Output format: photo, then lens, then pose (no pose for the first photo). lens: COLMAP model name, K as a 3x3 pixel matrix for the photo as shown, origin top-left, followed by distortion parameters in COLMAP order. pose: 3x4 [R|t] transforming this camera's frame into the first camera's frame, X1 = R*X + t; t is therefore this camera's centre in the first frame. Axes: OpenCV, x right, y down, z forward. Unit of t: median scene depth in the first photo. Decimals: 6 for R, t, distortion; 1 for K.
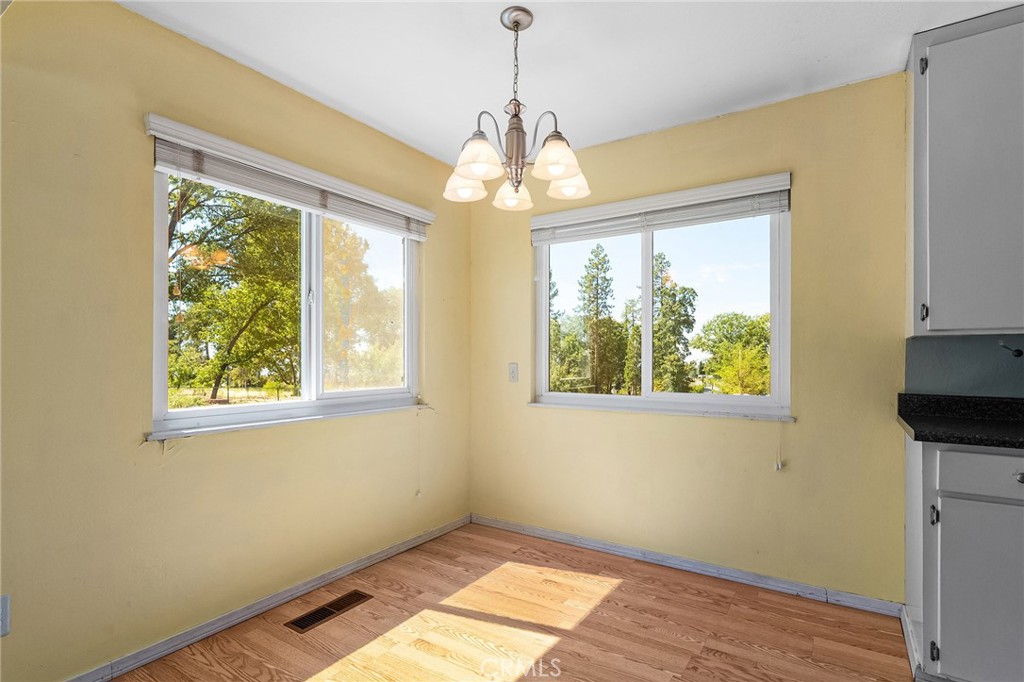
lens RADIAL K [[504.9, 0, 513.0], [0, 504.9, 356.8], [0, 0, 1]] dist [-0.003047, -0.000246]
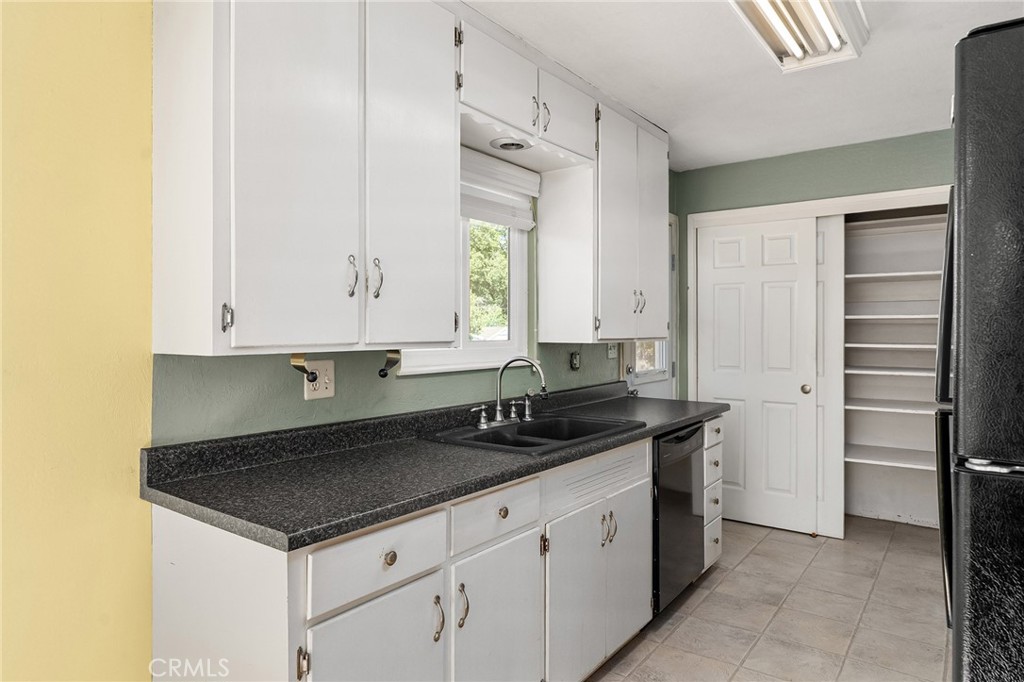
lens RADIAL K [[622.2, 0, 512.8], [0, 622.2, 327.8], [0, 0, 1]] dist [-0.000773, 0.001772]
pose [[0.061605, -0.000199, 0.998101, 0.077180], [-0.004176, 0.999991, 0.000457, -0.063799], [-0.998092, -0.004197, 0.061603, 0.502839]]
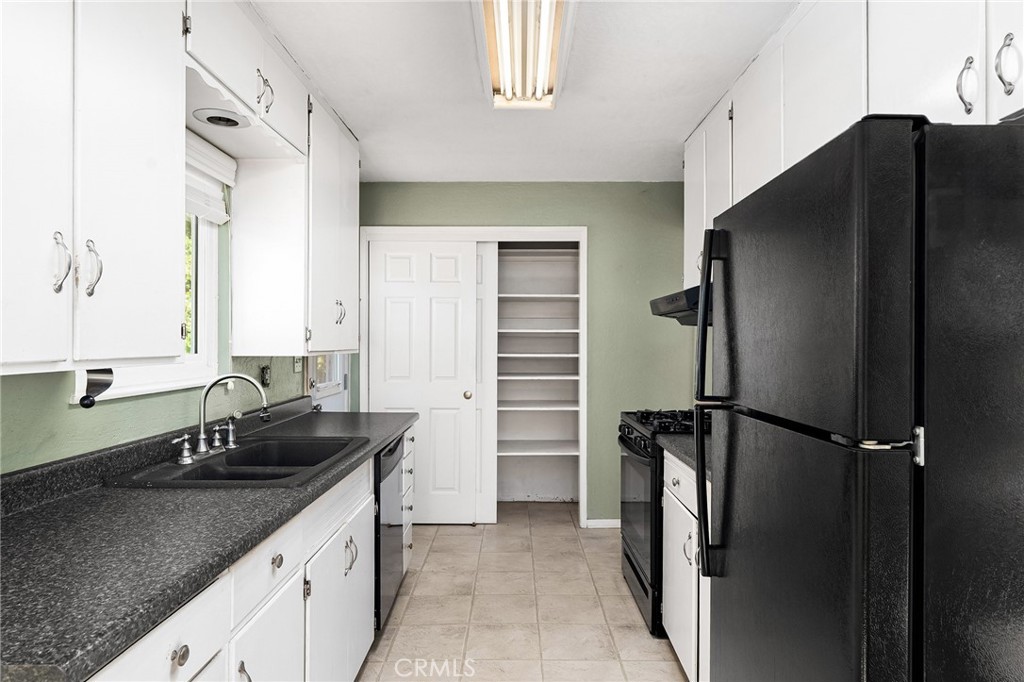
lens RADIAL K [[608.8, 0, 512.0], [0, 608.8, 341.0], [0, 0, 1]] dist [-0.001864, 0.001275]
pose [[-0.539336, -0.003233, 0.842084, 0.185350], [-0.007542, 0.999971, -0.000991, -0.062429], [-0.842057, -0.006885, -0.539345, 0.691993]]
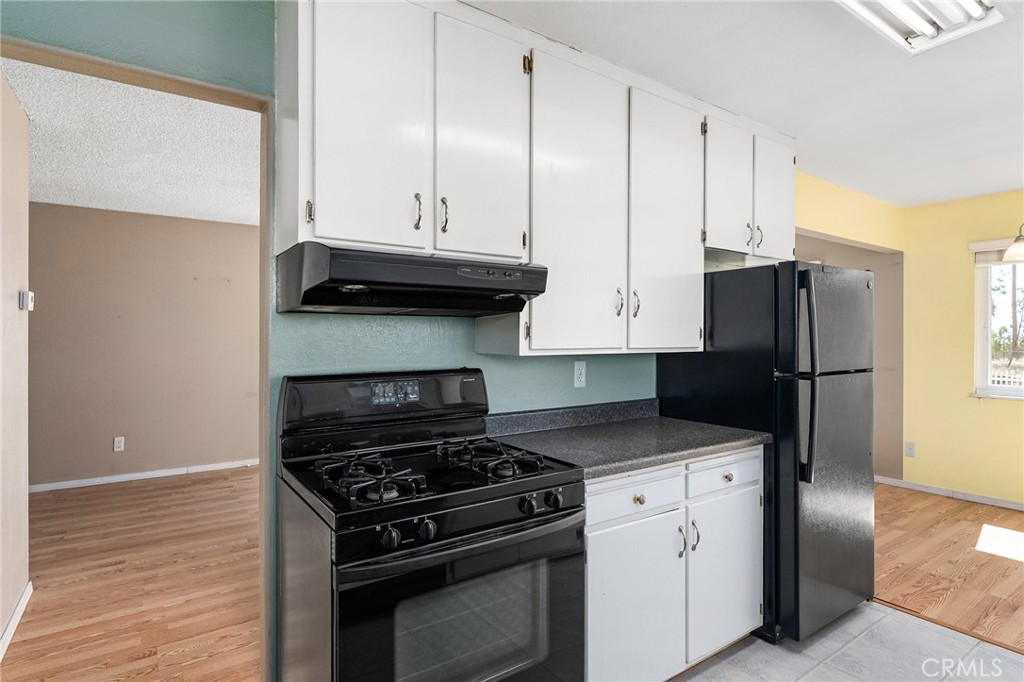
lens RADIAL K [[527.5, 0, 512.0], [0, 527.5, 341.0], [0, 0, 1]] dist [-0.002060, -0.001464]
pose [[-0.378664, 0.004137, -0.925525, 1.580853], [0.006565, 0.999977, 0.001784, -0.065856], [0.925511, -0.005400, -0.378682, 0.036797]]
